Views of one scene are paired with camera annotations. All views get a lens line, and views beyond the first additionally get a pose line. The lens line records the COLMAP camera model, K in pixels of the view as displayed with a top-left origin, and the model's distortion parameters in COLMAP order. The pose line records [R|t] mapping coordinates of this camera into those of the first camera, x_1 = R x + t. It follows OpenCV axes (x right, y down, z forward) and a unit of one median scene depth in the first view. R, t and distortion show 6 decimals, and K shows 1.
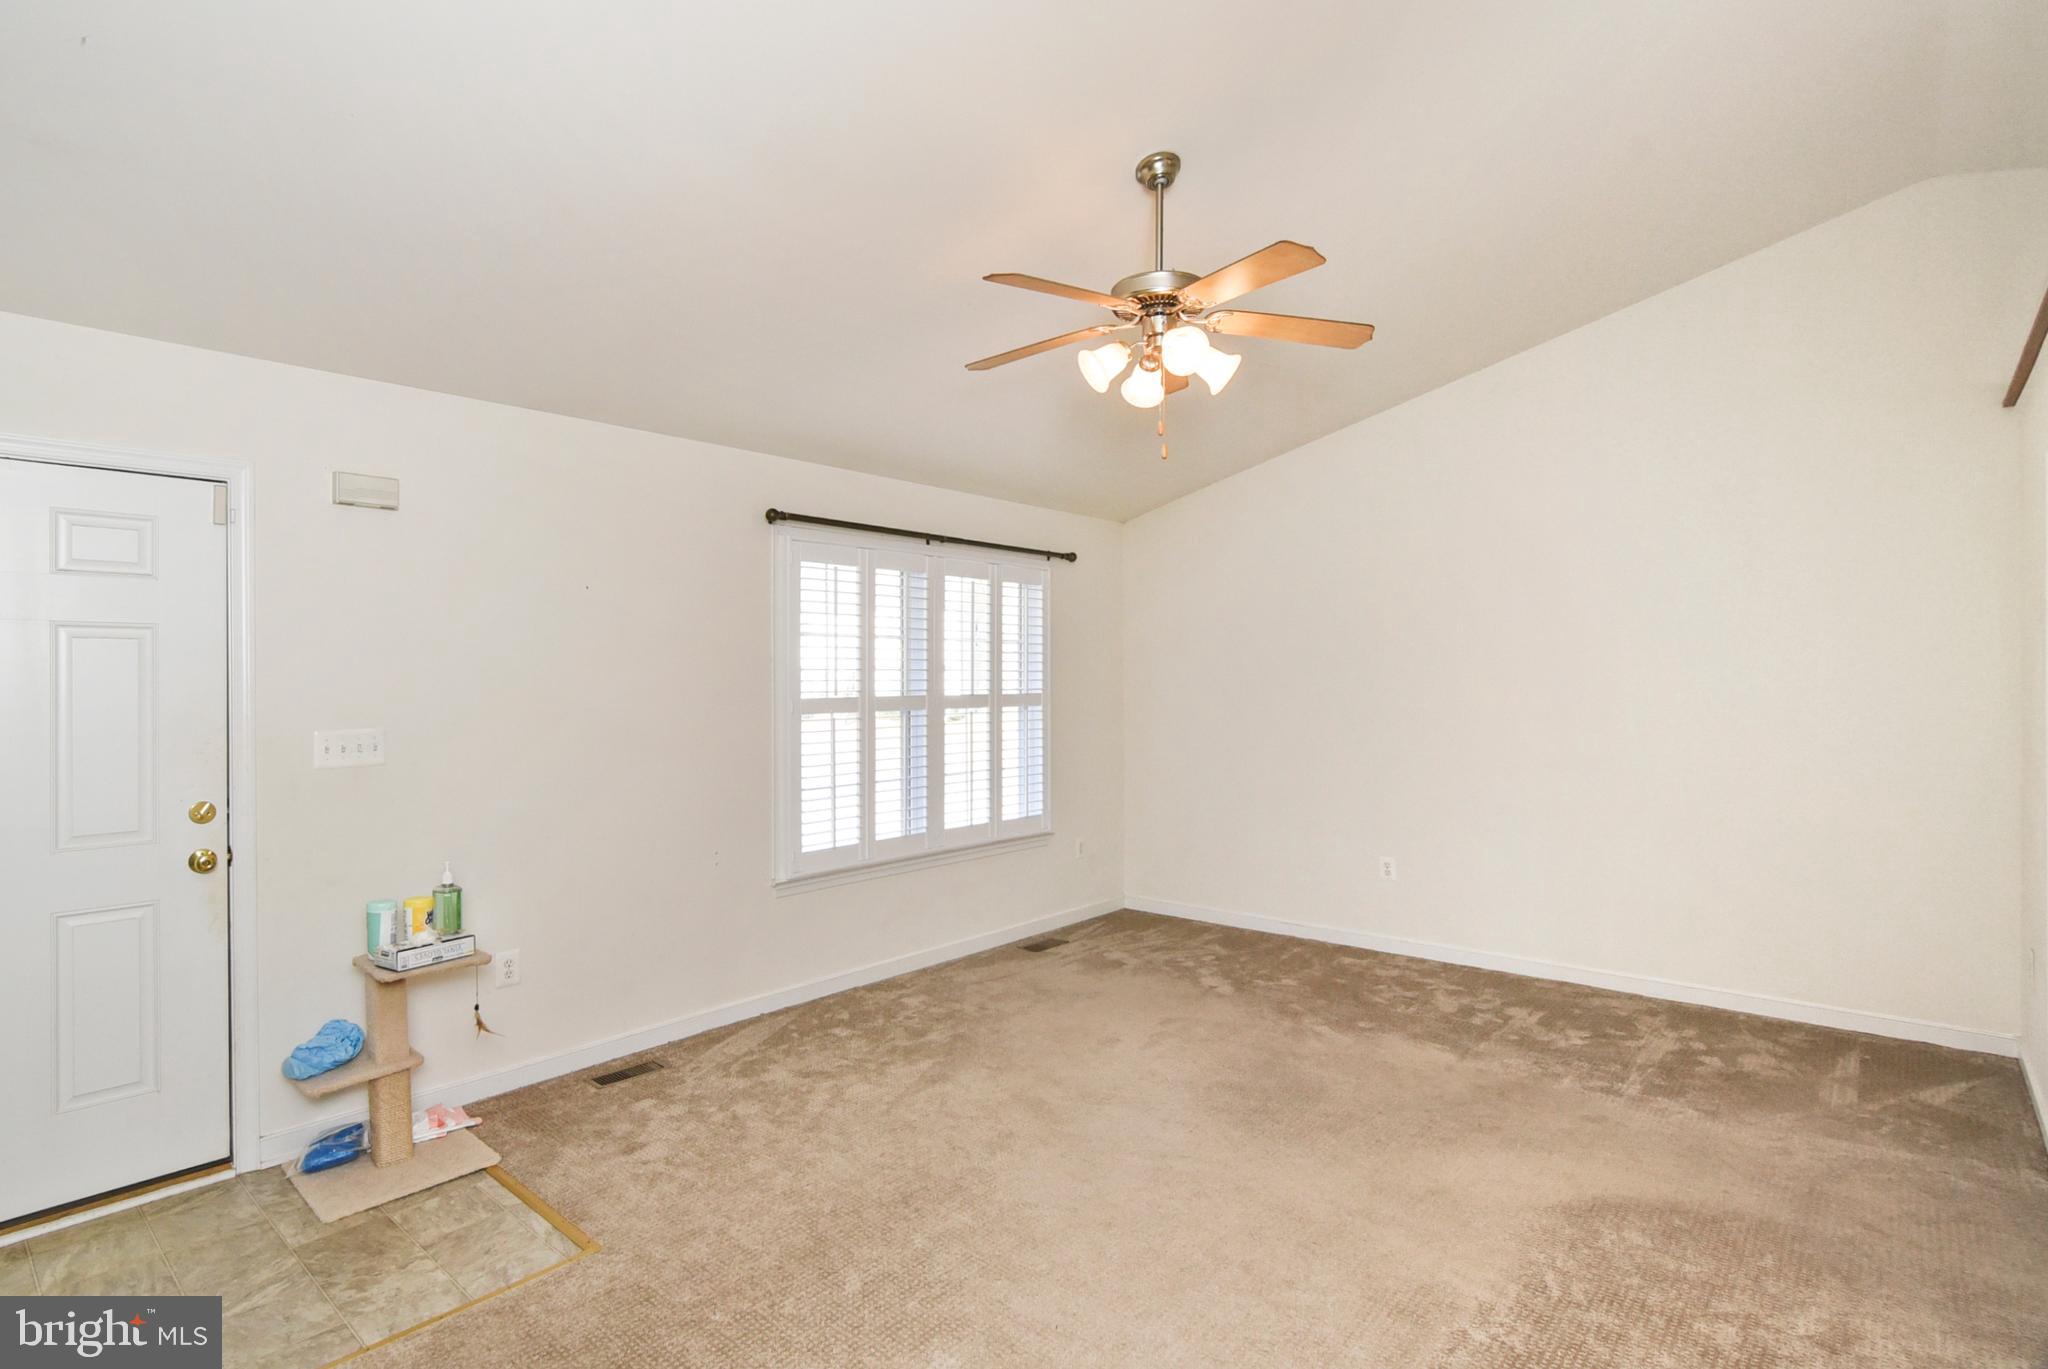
lens RADIAL K [[1053.9, 0, 1024.0], [0, 1053.9, 684.5], [0, 0, 1]] dist [-0.004521, 0.002362]
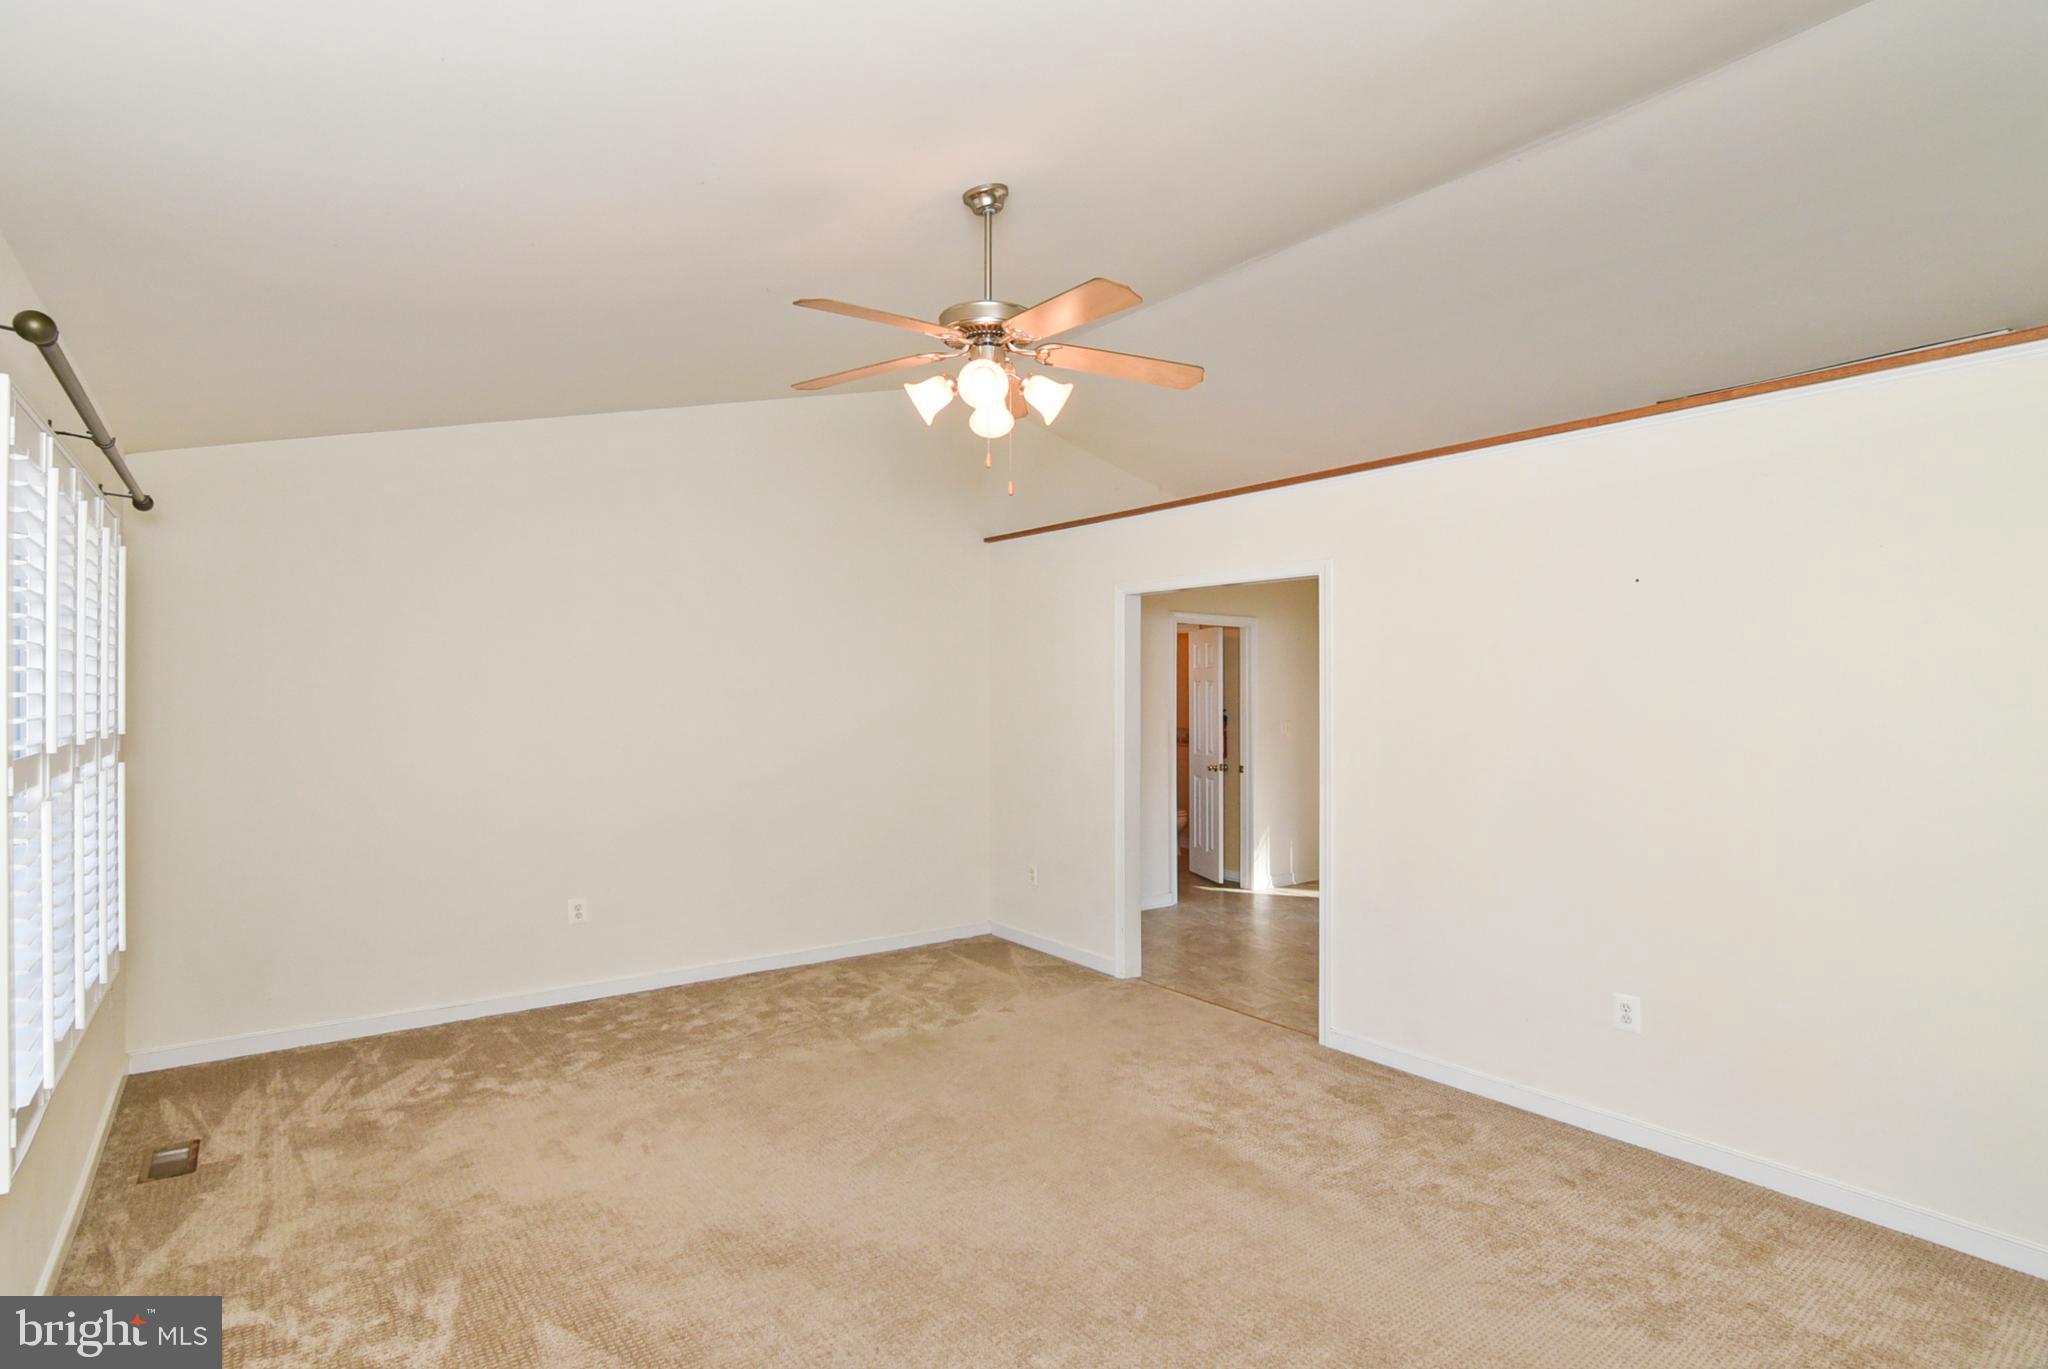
lens RADIAL K [[1022.4, 0, 1003.9], [0, 1022.4, 685.9], [0, 0, 1]] dist [0.001355, 0.000362]
pose [[0.232294, 0.016352, 0.972508, -0.546415], [0.005724, 0.999818, -0.018179, -0.004176], [-0.972629, 0.009789, 0.232158, 0.529246]]
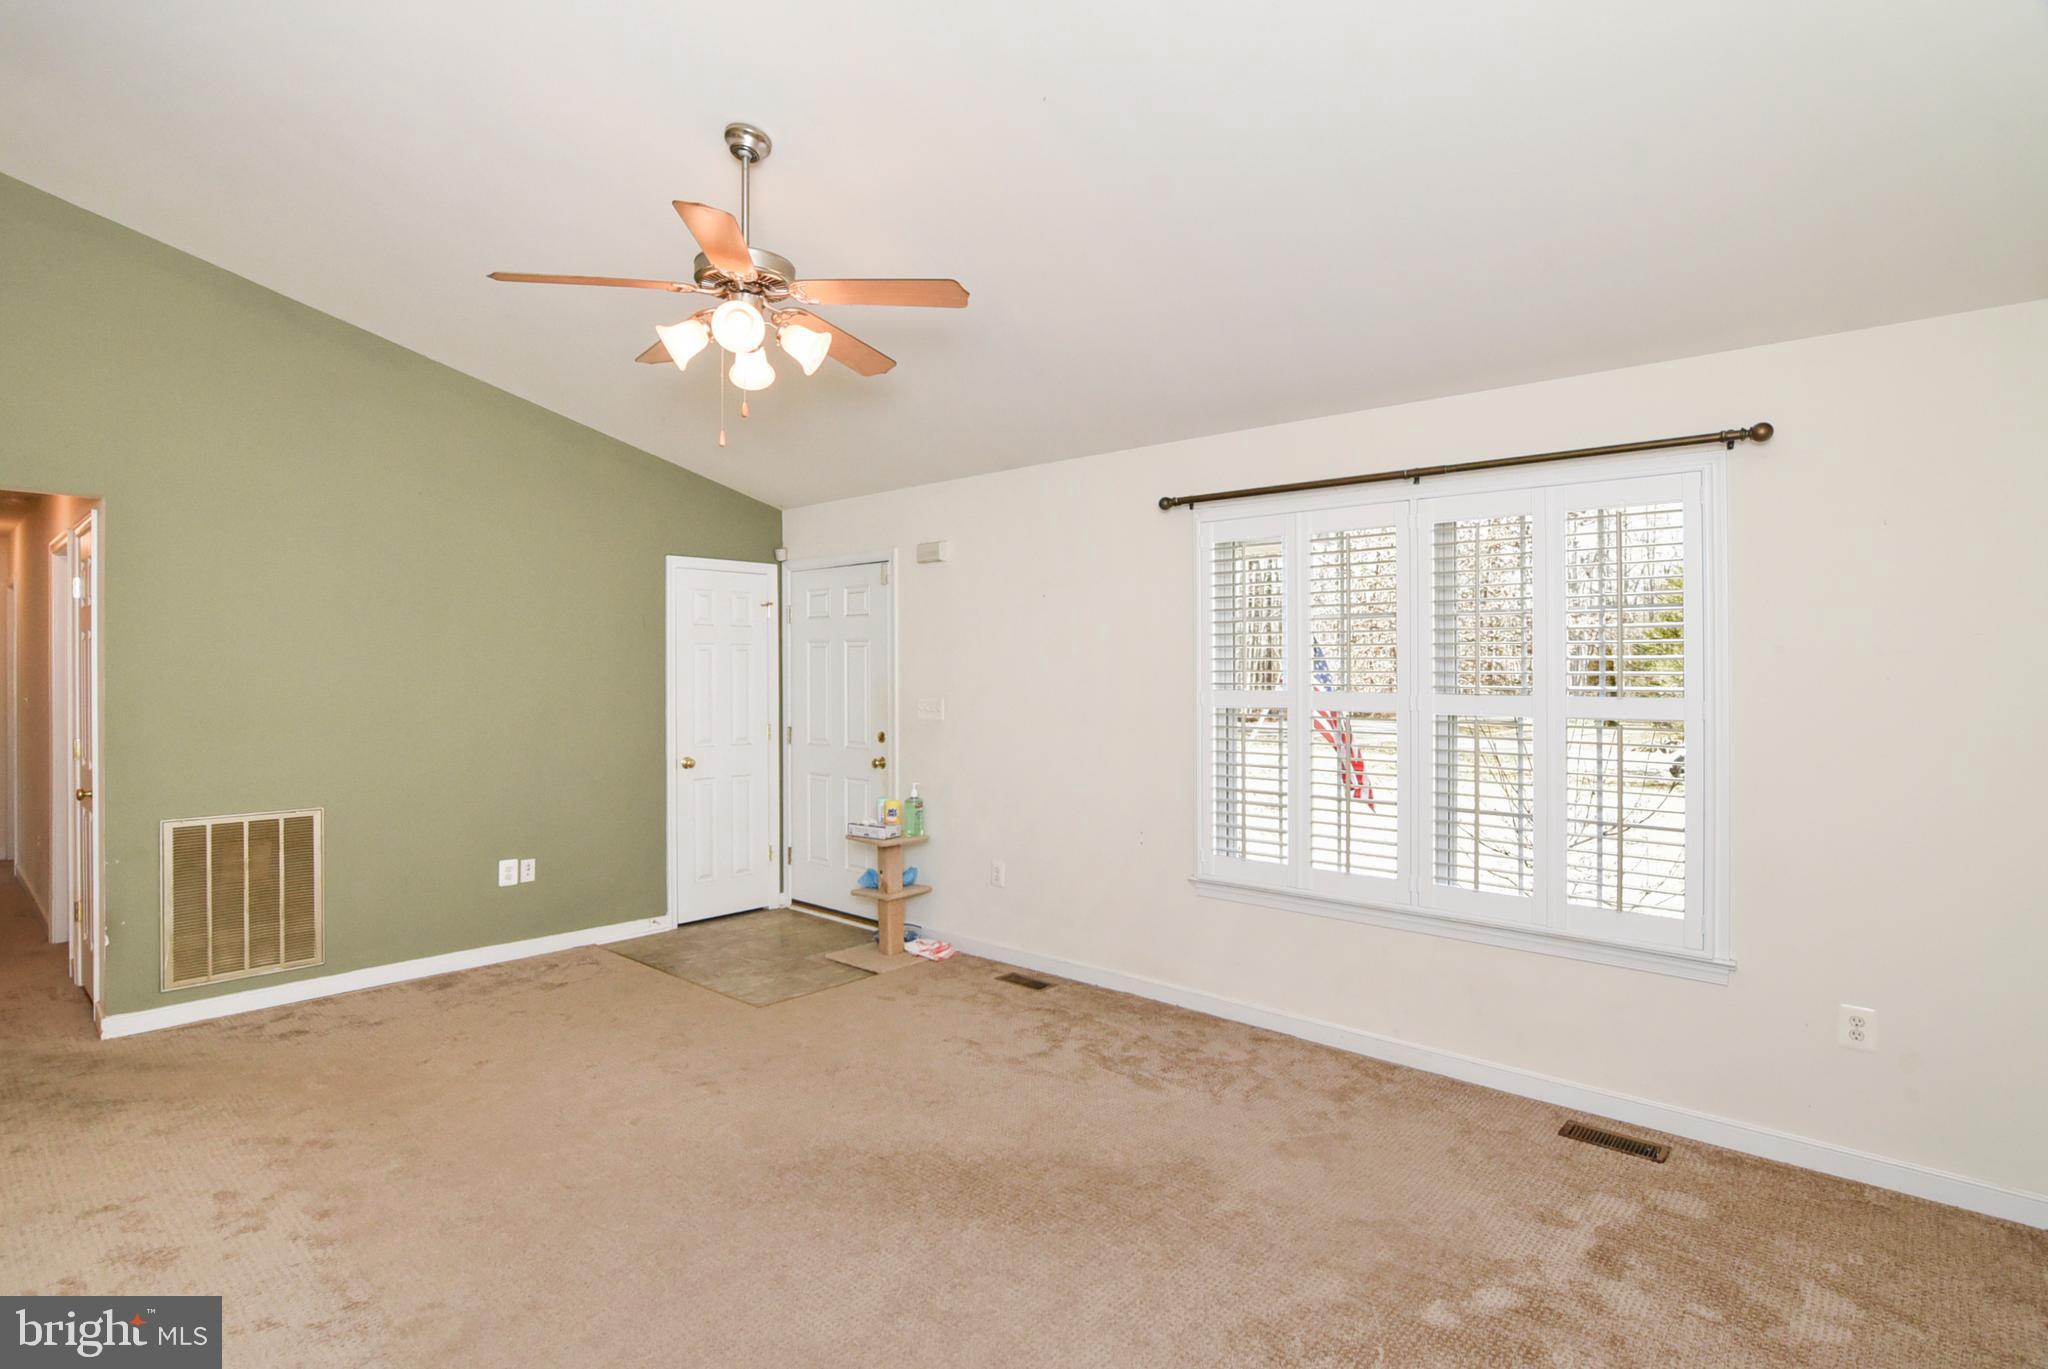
lens RADIAL K [[1050.8, 0, 1029.9], [0, 1050.8, 696.4], [0, 0, 1]] dist [-0.000124, 0.001204]
pose [[-0.019989, 0.032462, -0.999273, 0.741010], [-0.015380, 0.999345, 0.032772, -0.008769], [0.999682, 0.016024, -0.019477, 0.881210]]
